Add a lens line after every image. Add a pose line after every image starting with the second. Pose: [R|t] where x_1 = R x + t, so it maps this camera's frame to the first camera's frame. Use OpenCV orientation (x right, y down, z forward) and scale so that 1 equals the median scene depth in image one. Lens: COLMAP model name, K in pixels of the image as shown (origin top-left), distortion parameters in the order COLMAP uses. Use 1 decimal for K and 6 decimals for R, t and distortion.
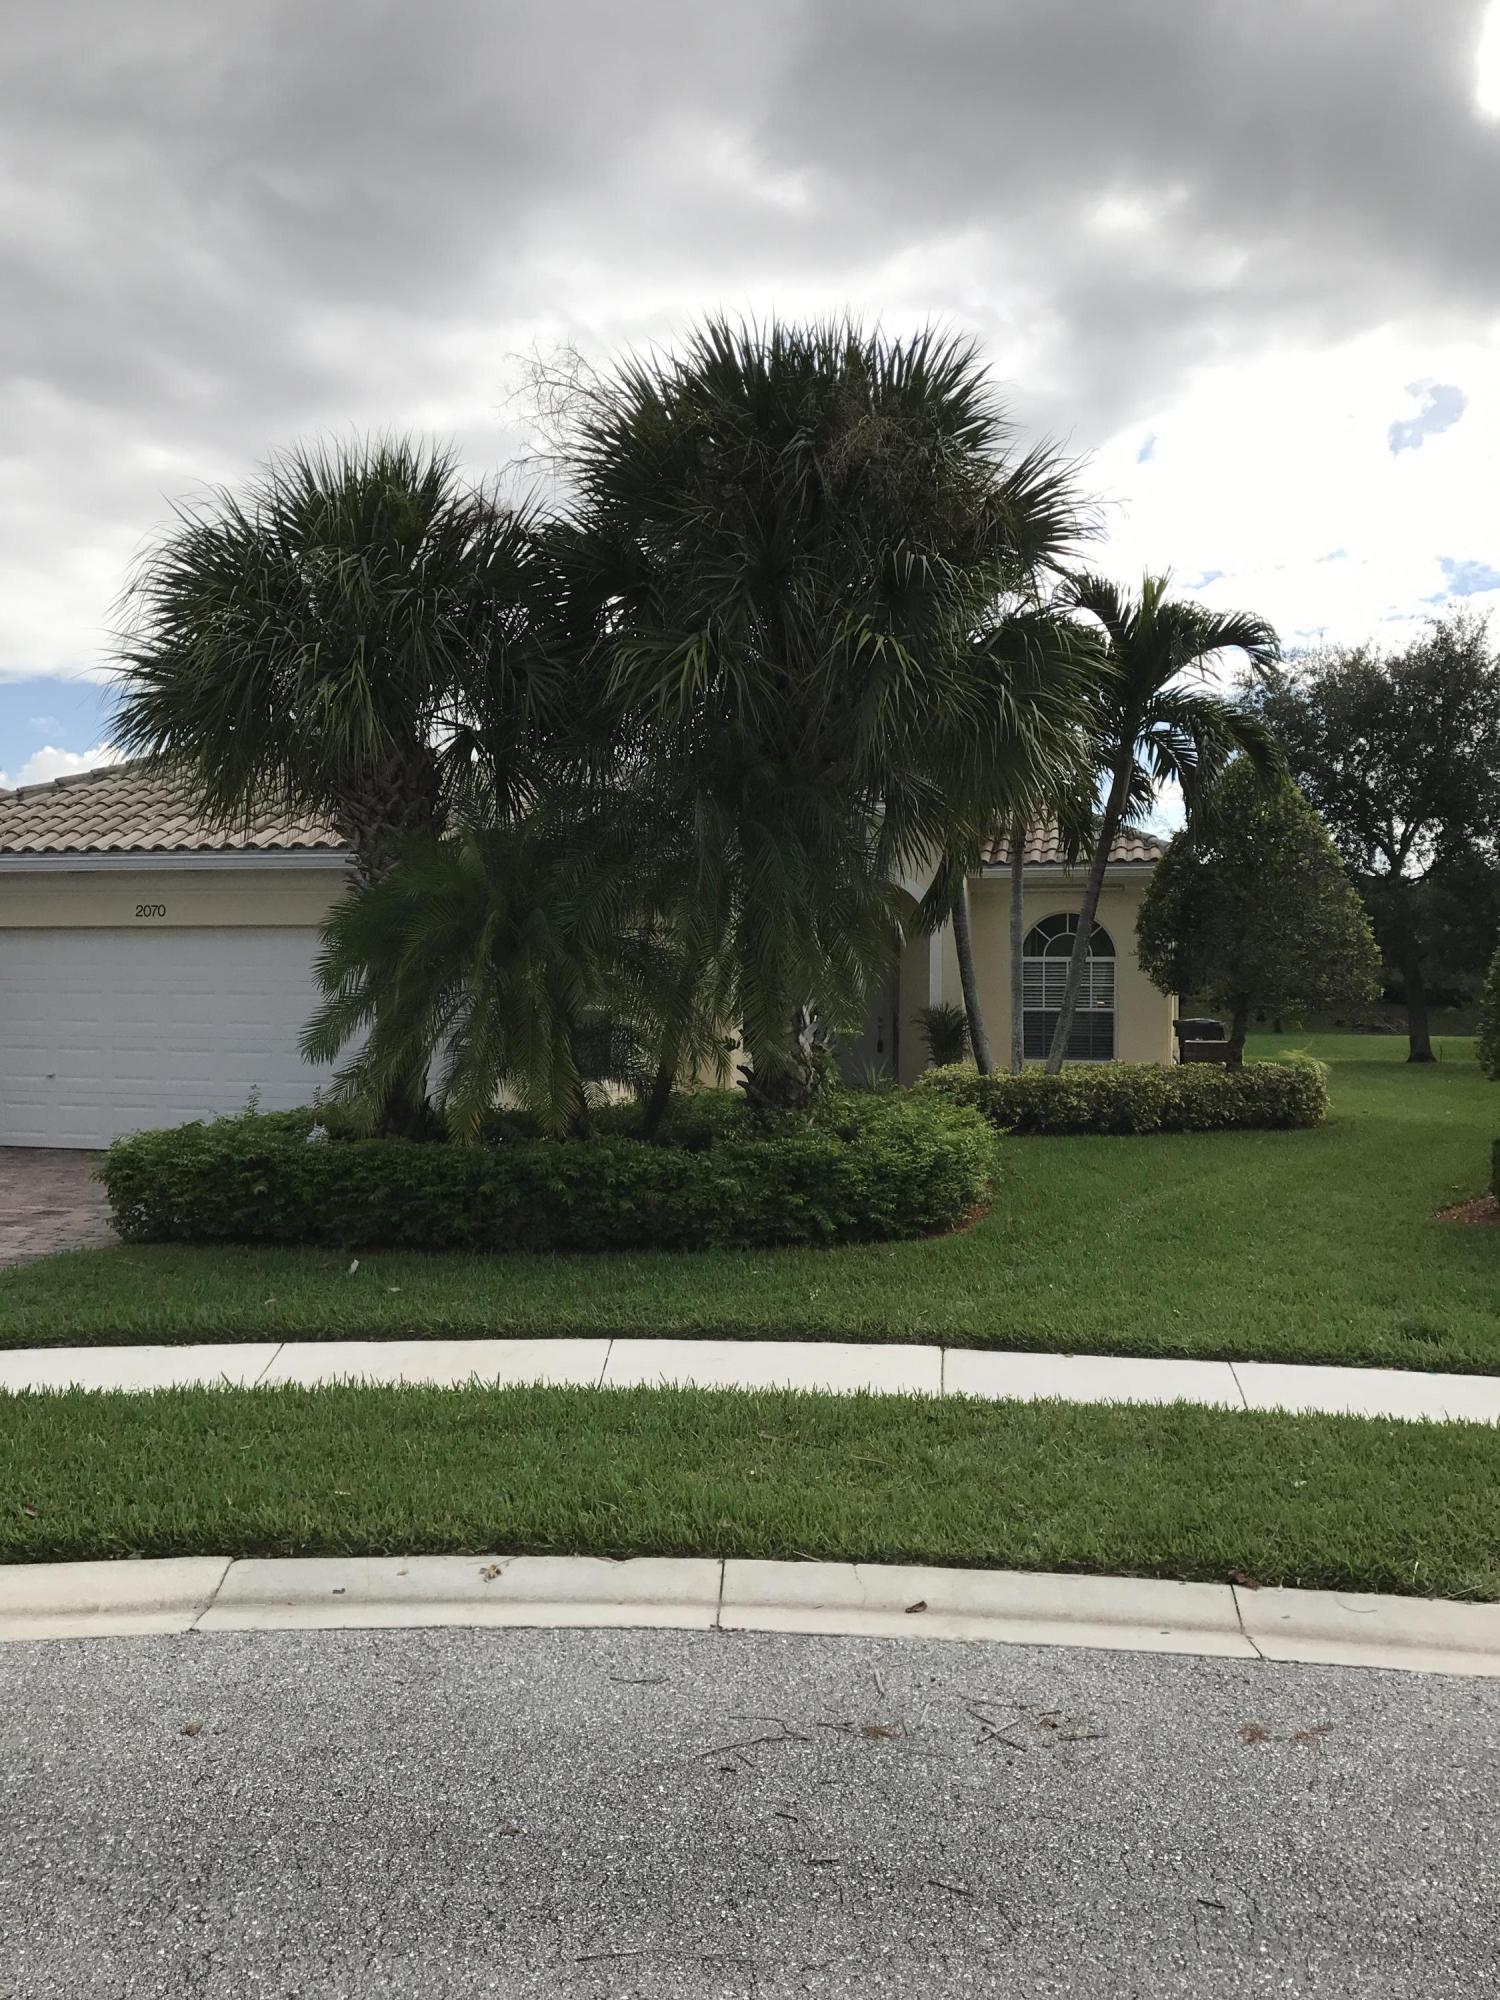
lens RADIAL K [[1637.4, 0, 753.6], [0, 1637.4, 992.9], [0, 0, 1]] dist [0.063881, -0.173084]
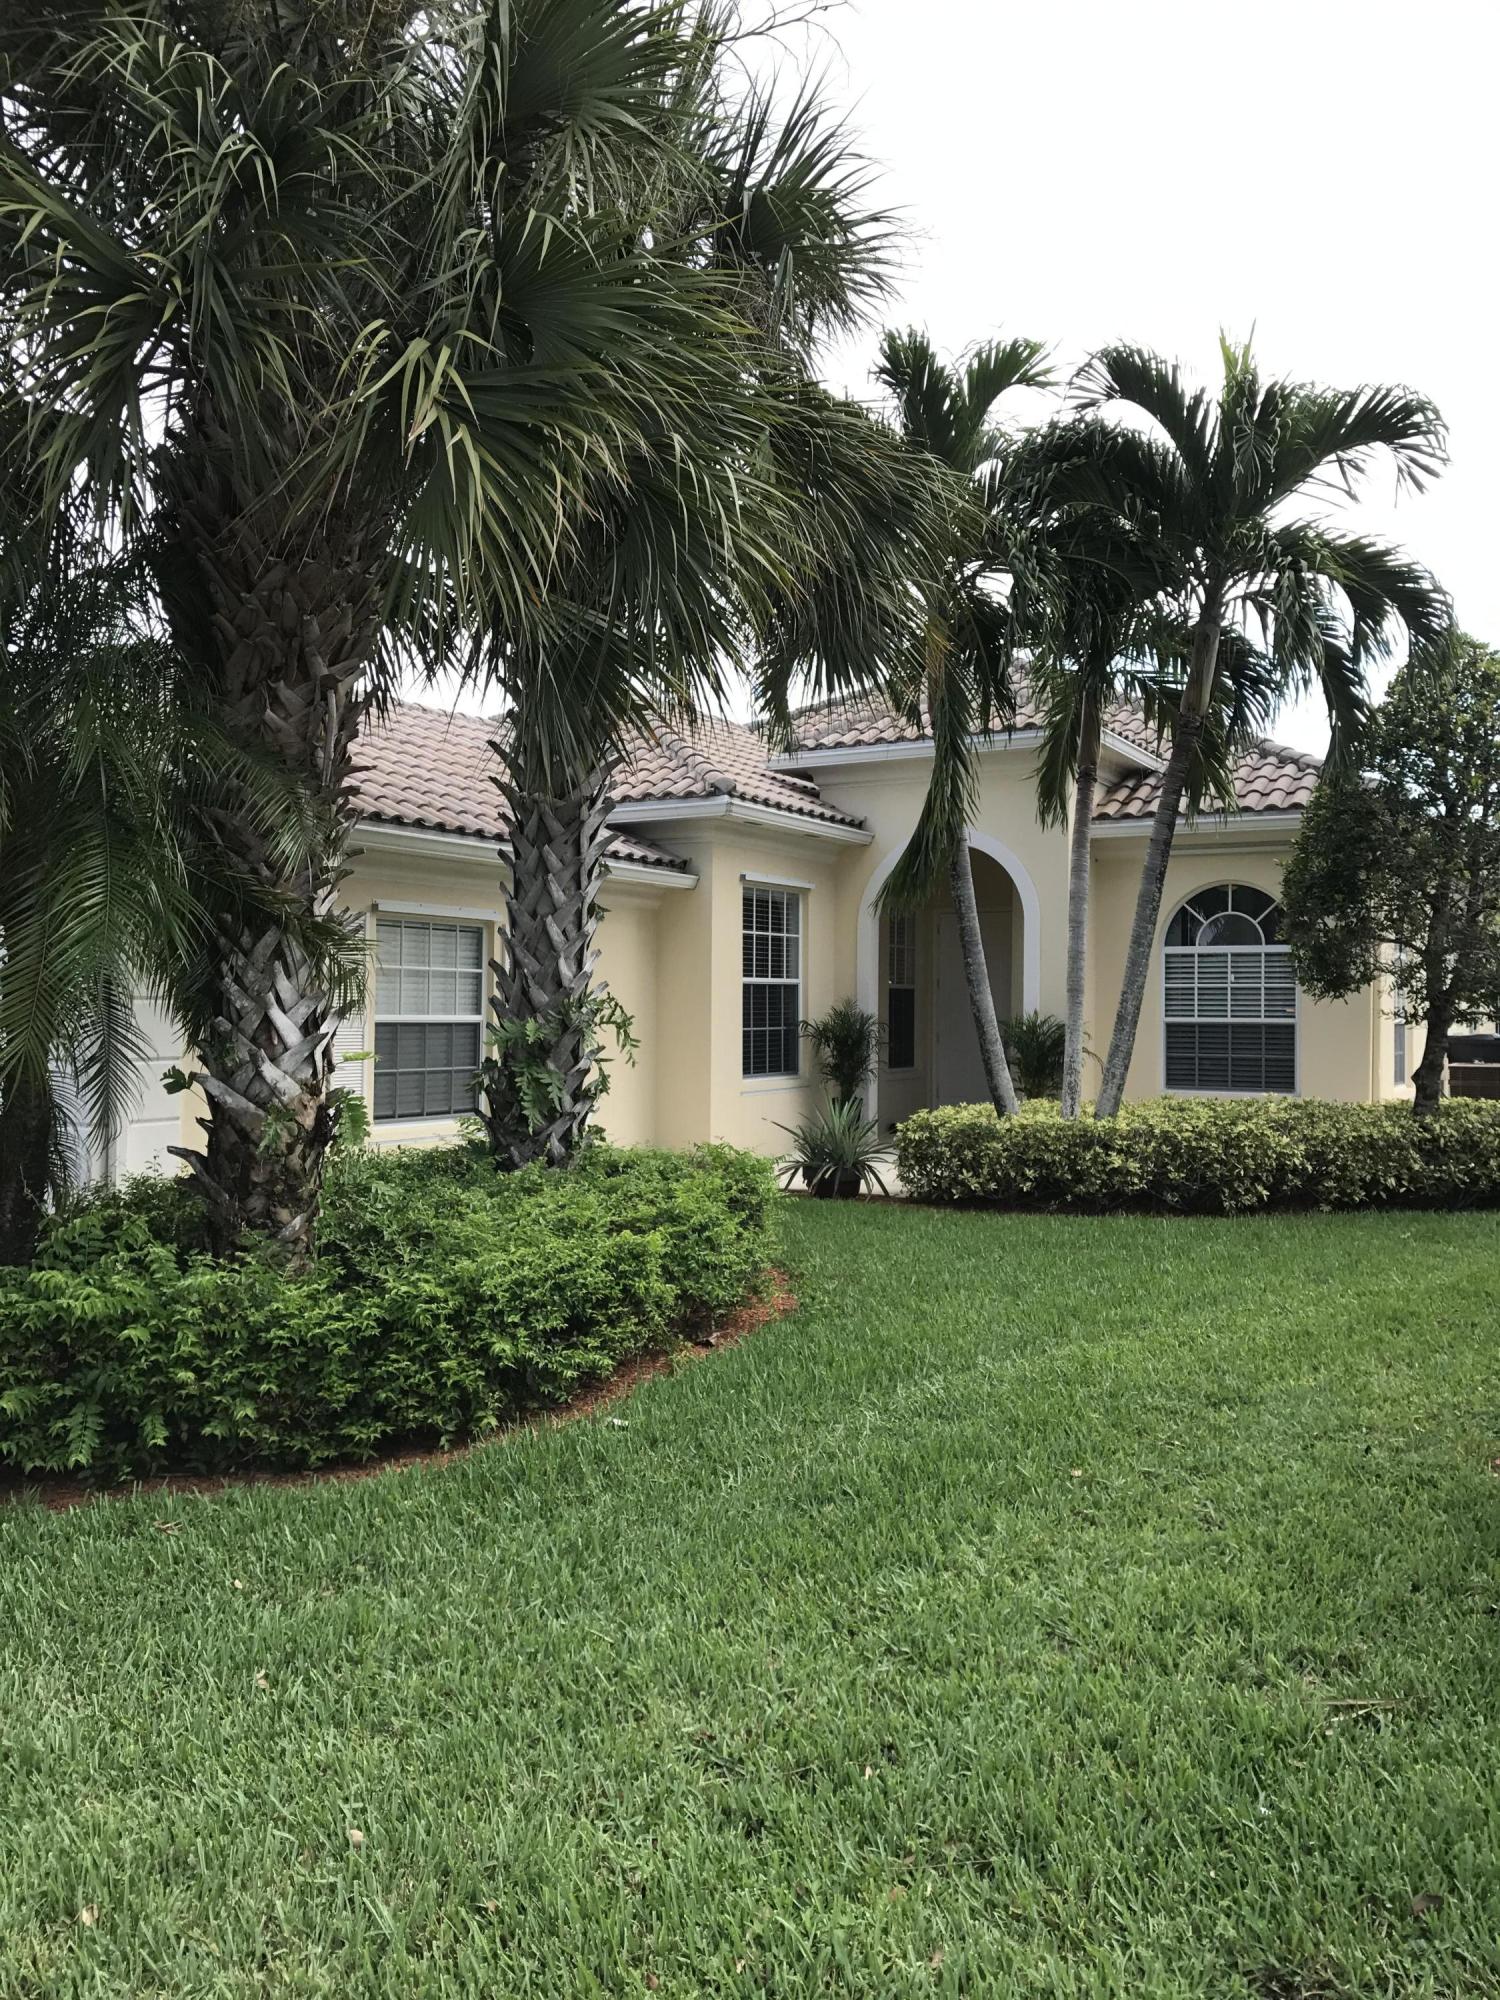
lens RADIAL K [[1637.4, 0, 753.6], [0, 1637.4, 992.9], [0, 0, 1]] dist [0.063881, -0.173084]
pose [[0.968715, -0.005037, -0.248124, 0.201162], [0.003228, 0.999965, -0.007694, 0.003732], [0.248154, 0.006652, 0.968698, 0.307999]]
